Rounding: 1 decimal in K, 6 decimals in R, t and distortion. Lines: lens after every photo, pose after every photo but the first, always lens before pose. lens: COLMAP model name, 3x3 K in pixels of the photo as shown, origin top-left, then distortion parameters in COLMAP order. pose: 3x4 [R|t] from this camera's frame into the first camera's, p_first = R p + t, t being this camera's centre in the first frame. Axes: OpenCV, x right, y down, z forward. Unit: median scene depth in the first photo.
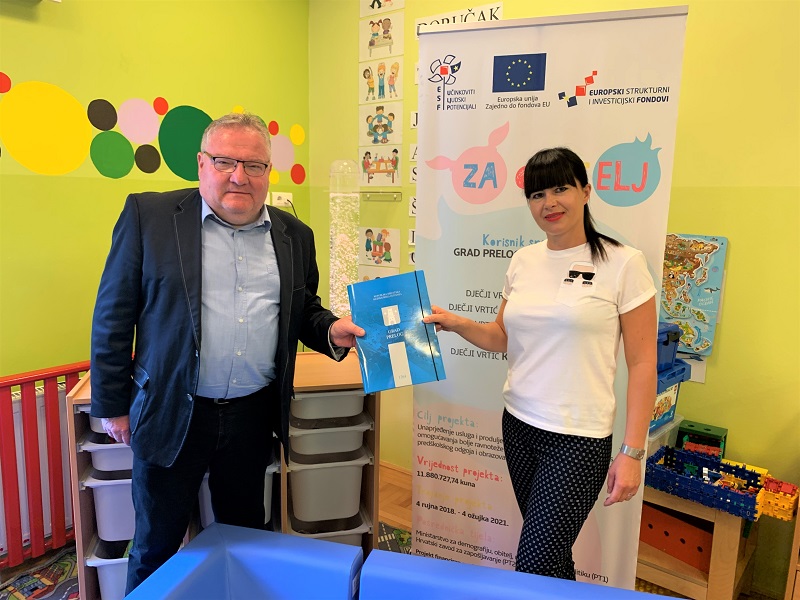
lens RADIAL K [[599.6, 0, 400.0], [0, 599.6, 300.0], [0, 0, 1]] dist [0.093101, -0.120281]
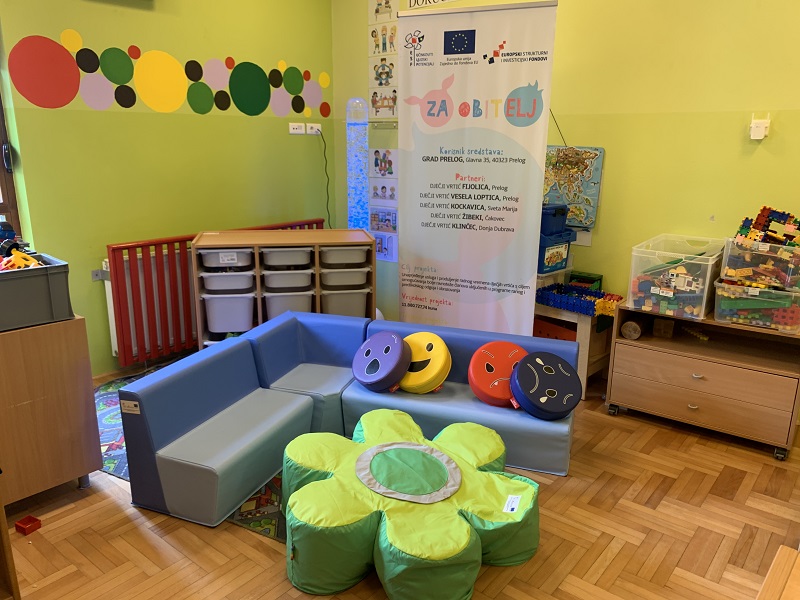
lens RADIAL K [[620.9, 0, 400.5], [0, 620.9, 290.0], [0, 0, 1]] dist [0.058604, -0.004477]
pose [[0.998209, 0.001956, -0.059793, 0.123751], [0.002557, 0.997157, 0.075304, 0.130919], [0.059770, -0.075322, 0.995366, -0.606978]]
